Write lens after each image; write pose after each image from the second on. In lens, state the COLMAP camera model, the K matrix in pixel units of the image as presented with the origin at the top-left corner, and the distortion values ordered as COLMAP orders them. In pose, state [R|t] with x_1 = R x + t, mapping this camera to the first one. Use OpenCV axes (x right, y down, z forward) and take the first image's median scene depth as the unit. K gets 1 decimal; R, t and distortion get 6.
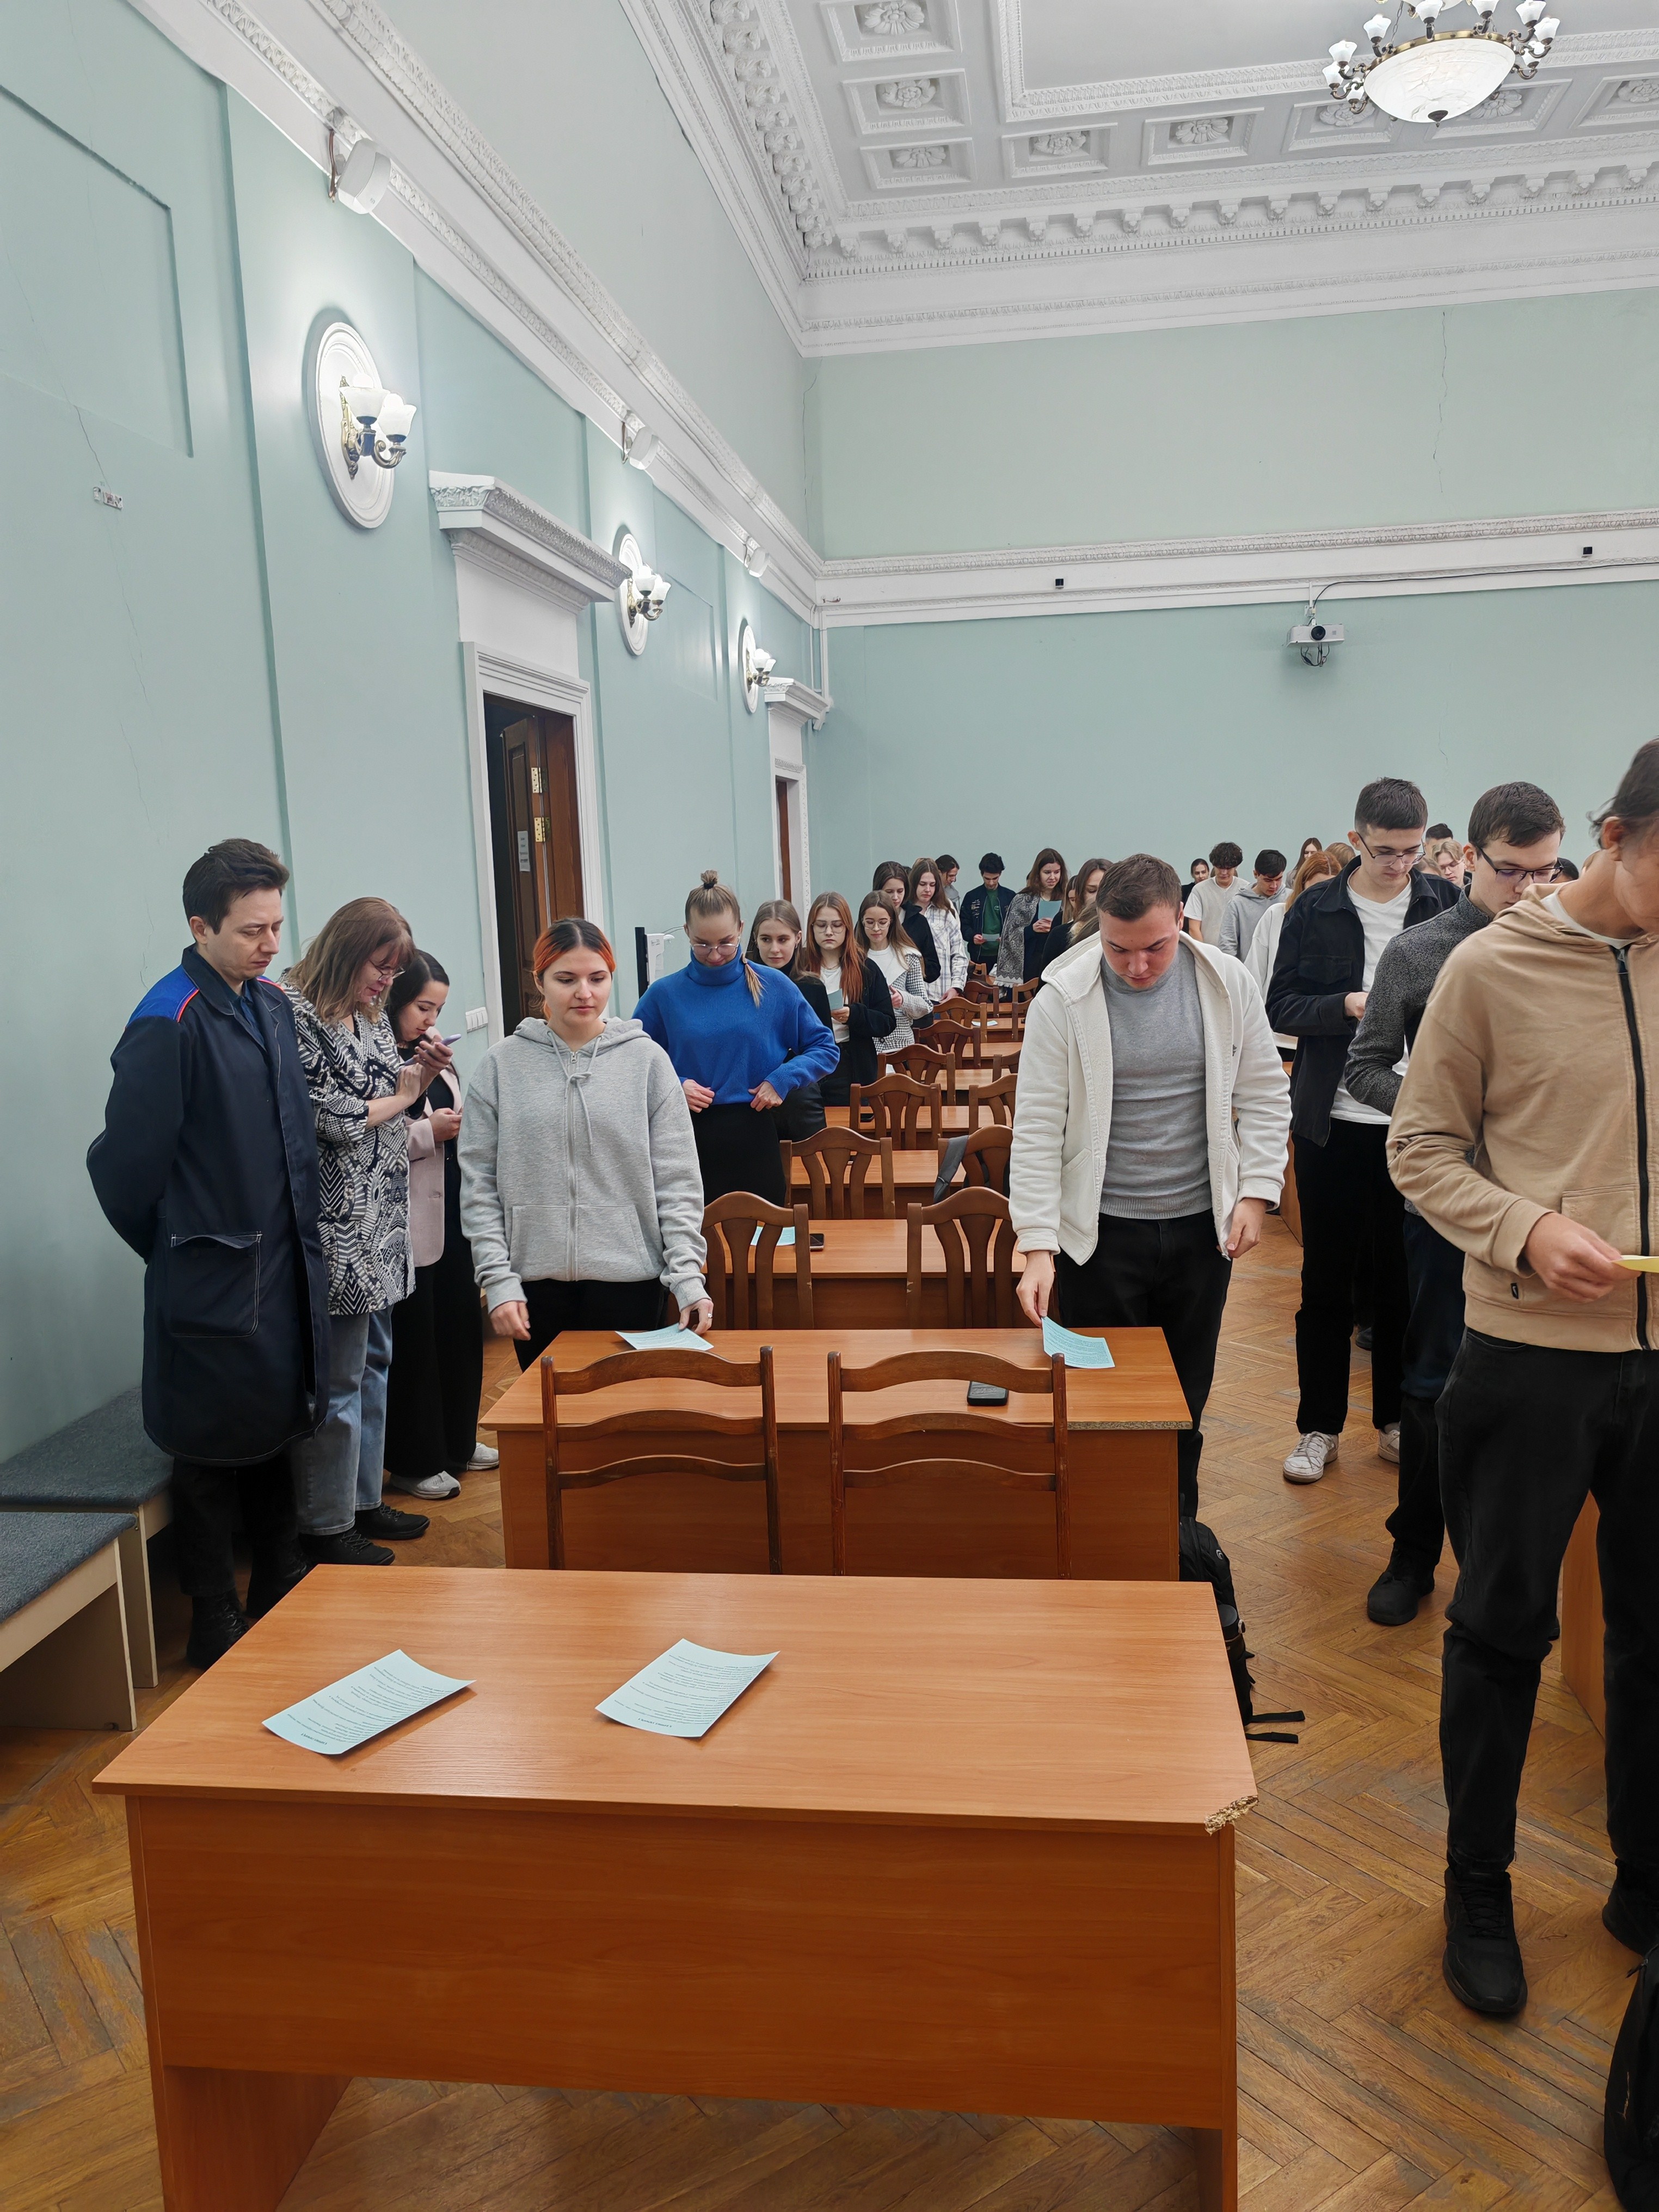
lens RADIAL K [[1714.7, 0, 813.5], [0, 1714.7, 1116.5], [0, 0, 1]] dist [0.032665, -0.016669]
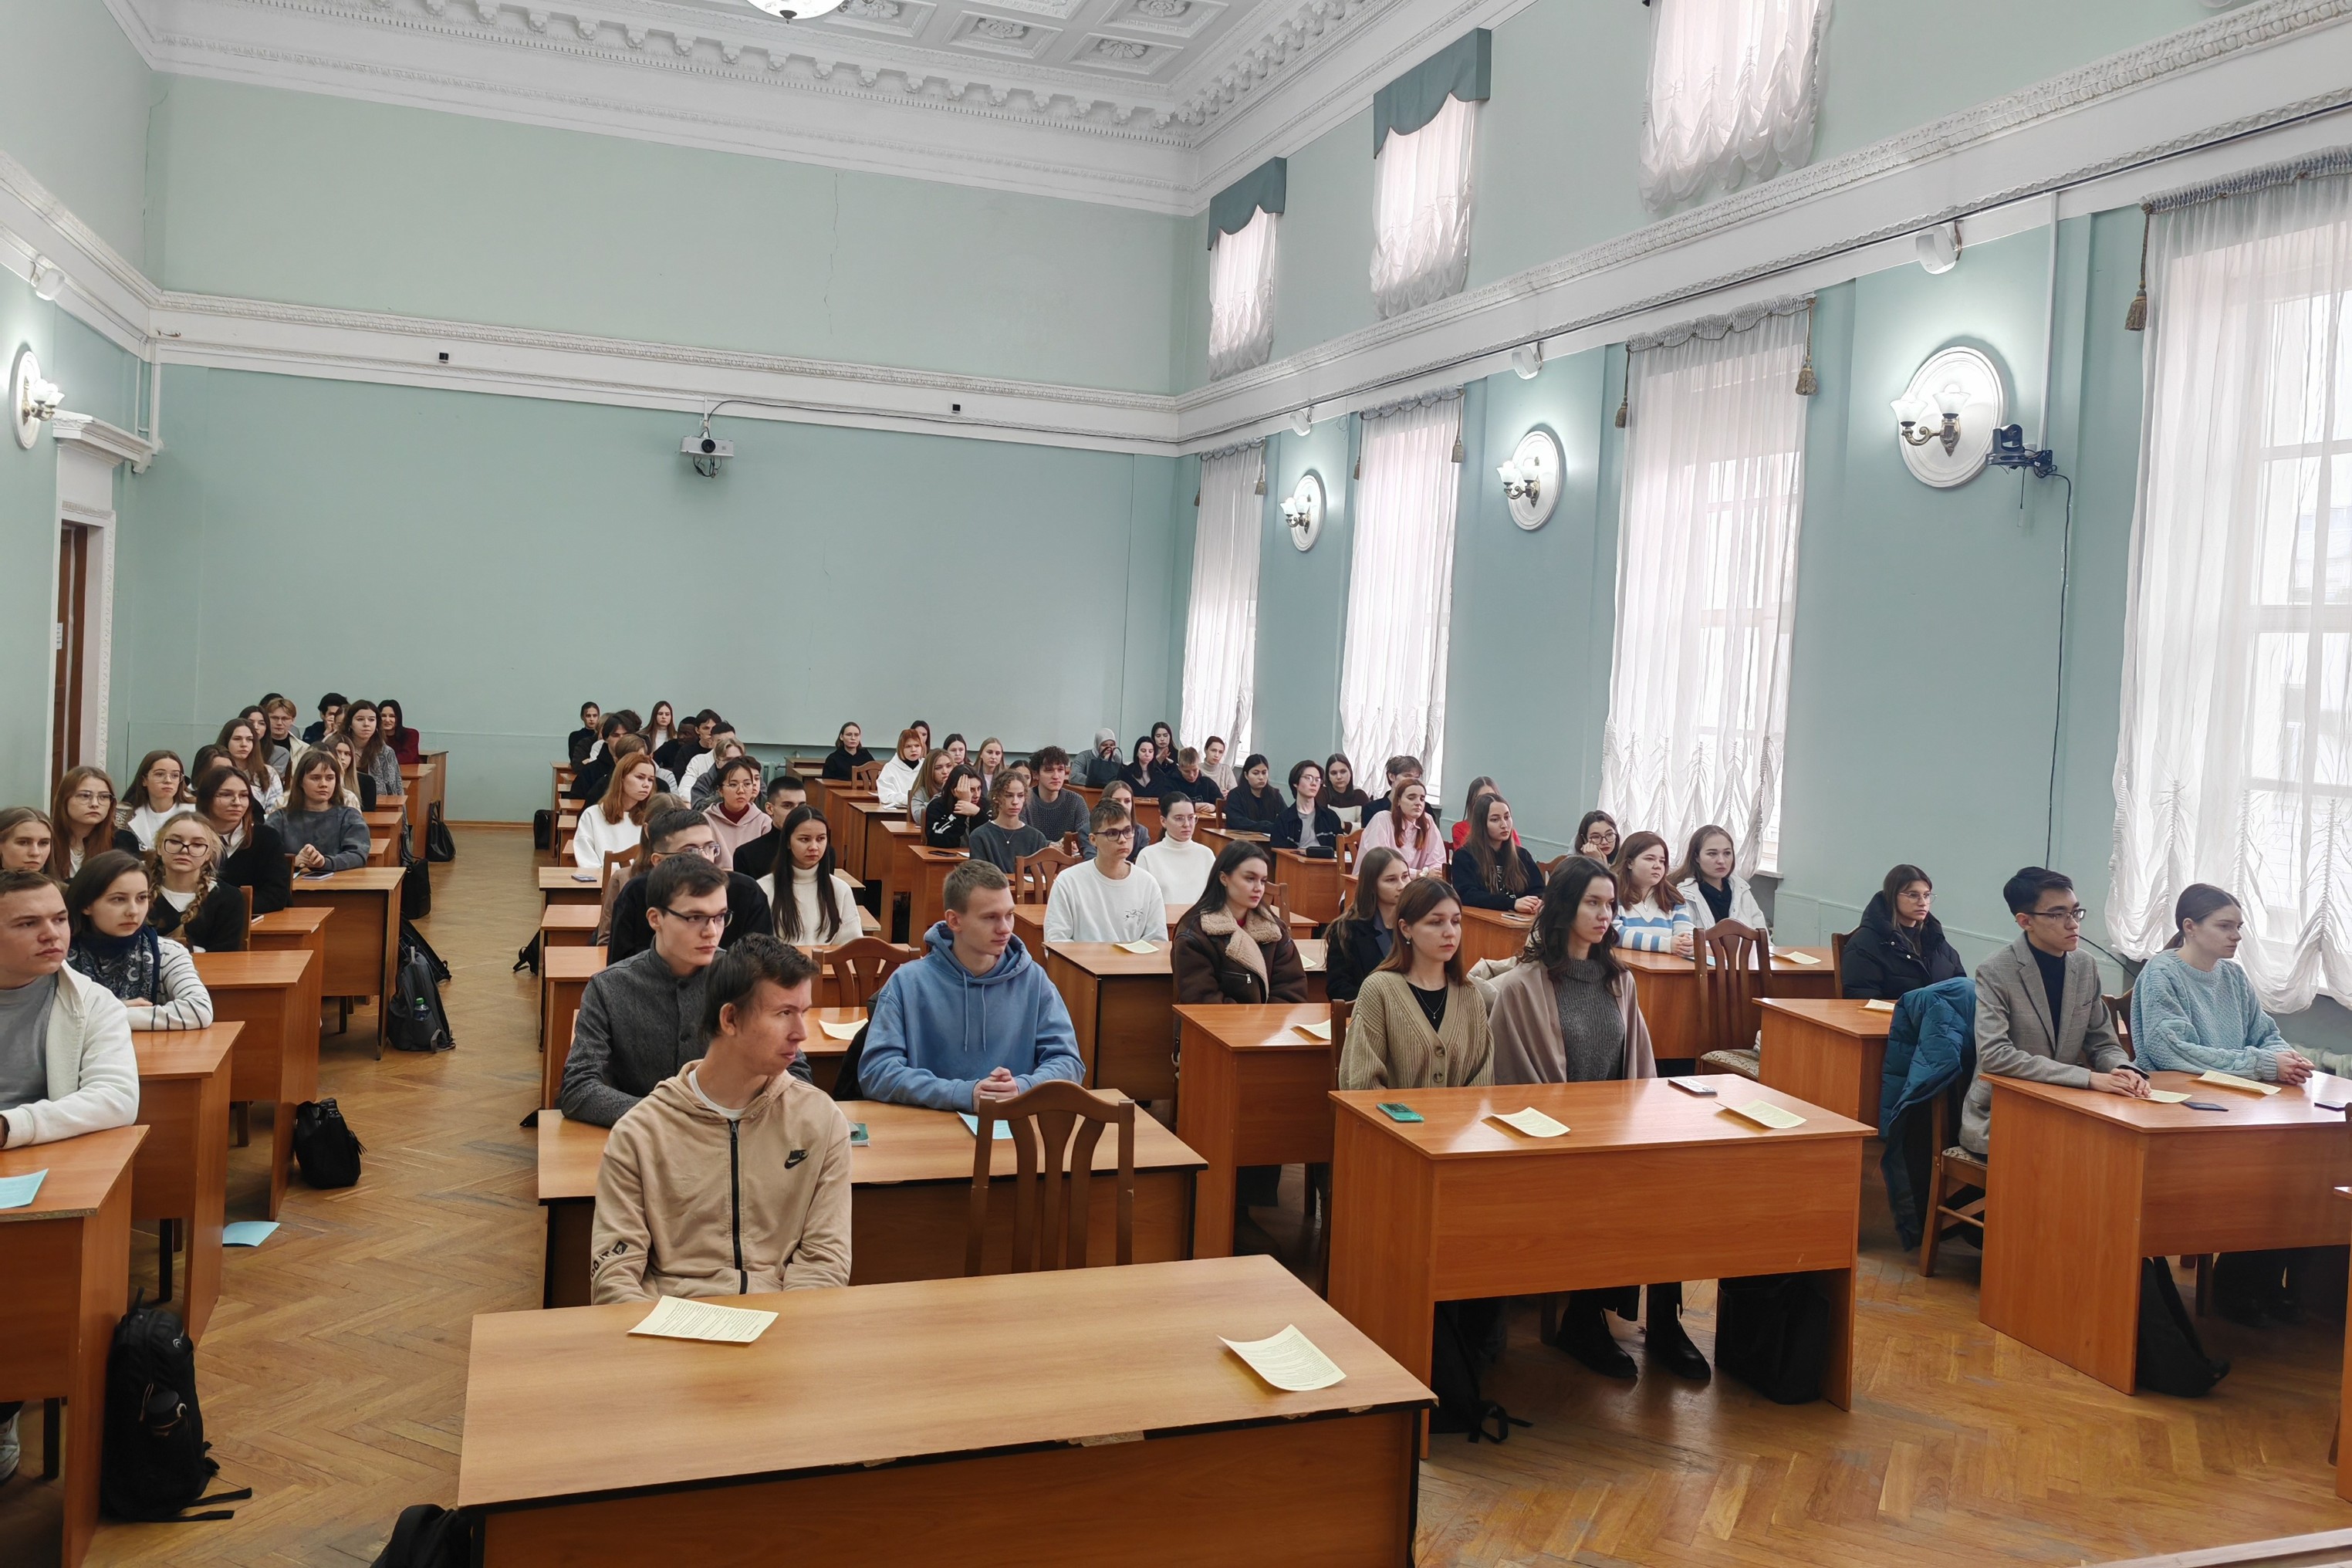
lens RADIAL K [[1810.6, 0, 1173.4], [0, 1810.6, 700.6], [0, 0, 1]] dist [0.037929, -0.016927]
pose [[0.885192, 0.069197, 0.460050, 0.138467], [-0.014106, 0.992414, -0.122128, -0.003881], [-0.465011, 0.101617, 0.879454, -0.182423]]
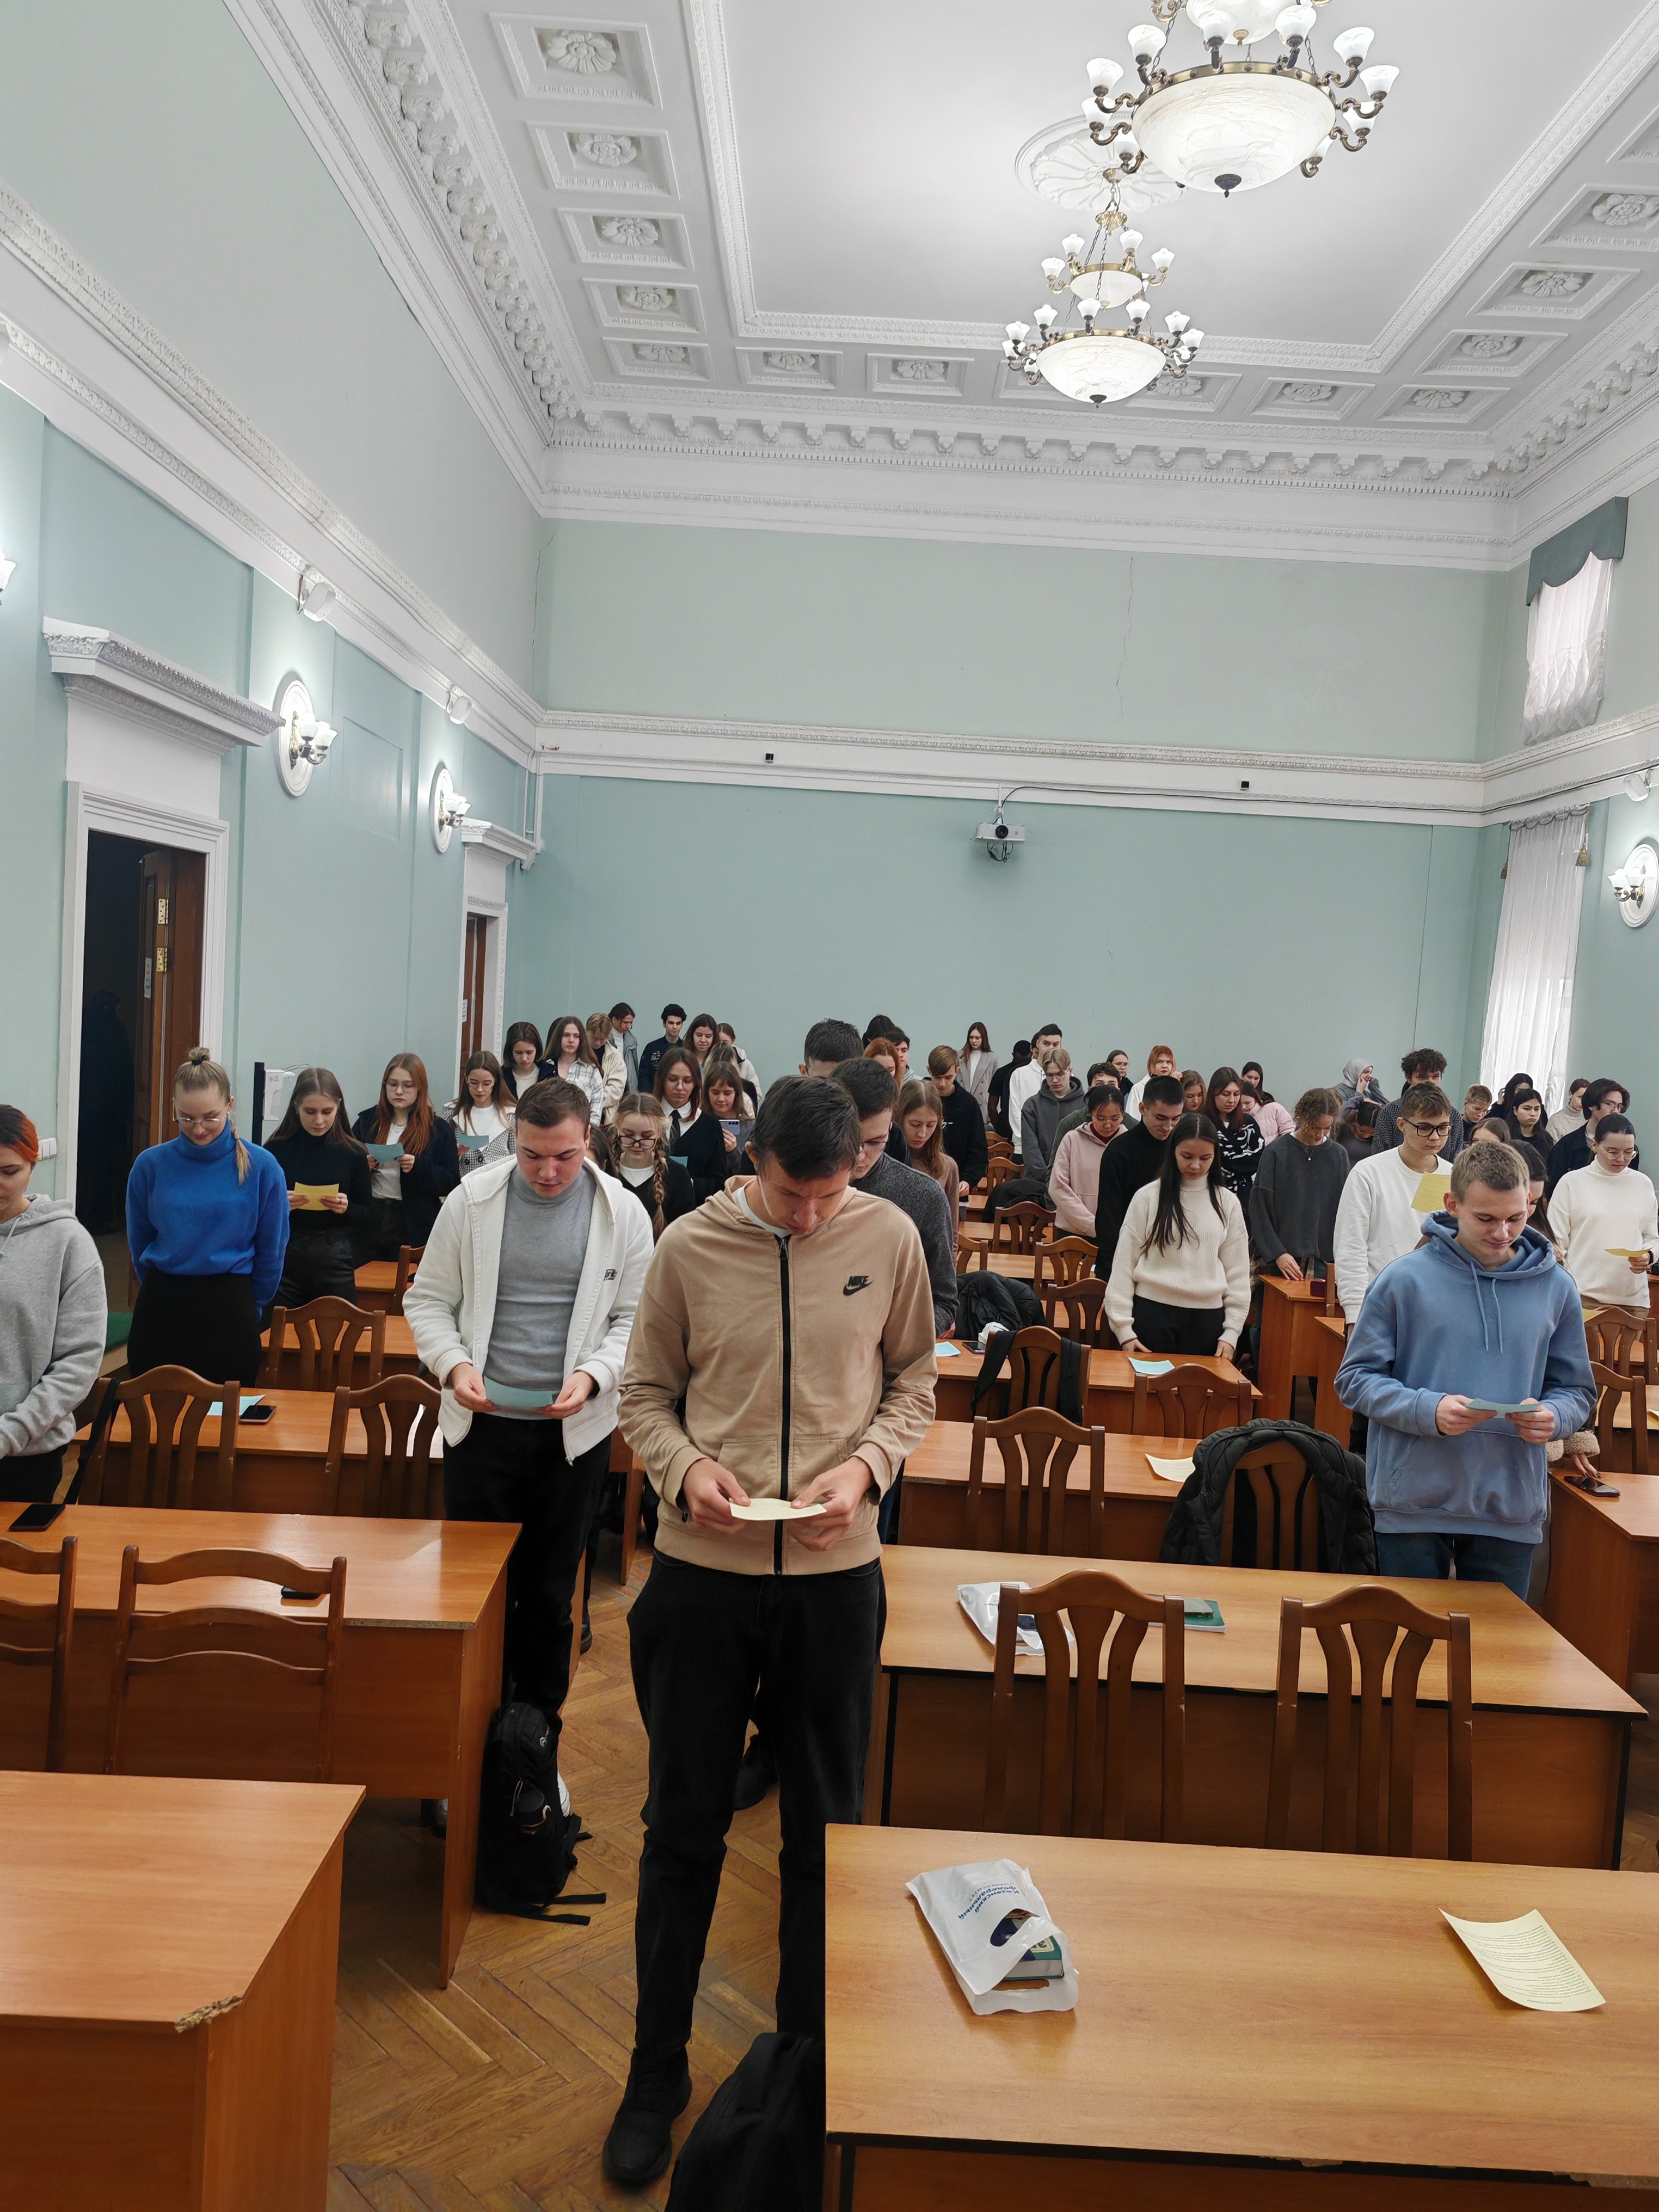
lens RADIAL K [[1714.7, 0, 816.7], [0, 1714.7, 1110.2], [0, 0, 1]] dist [0.032665, -0.016669]
pose [[0.987196, 0.084264, 0.135438, 0.134936], [-0.073847, 0.994041, -0.080182, -0.039090], [-0.141388, 0.069153, 0.987536, -0.070389]]
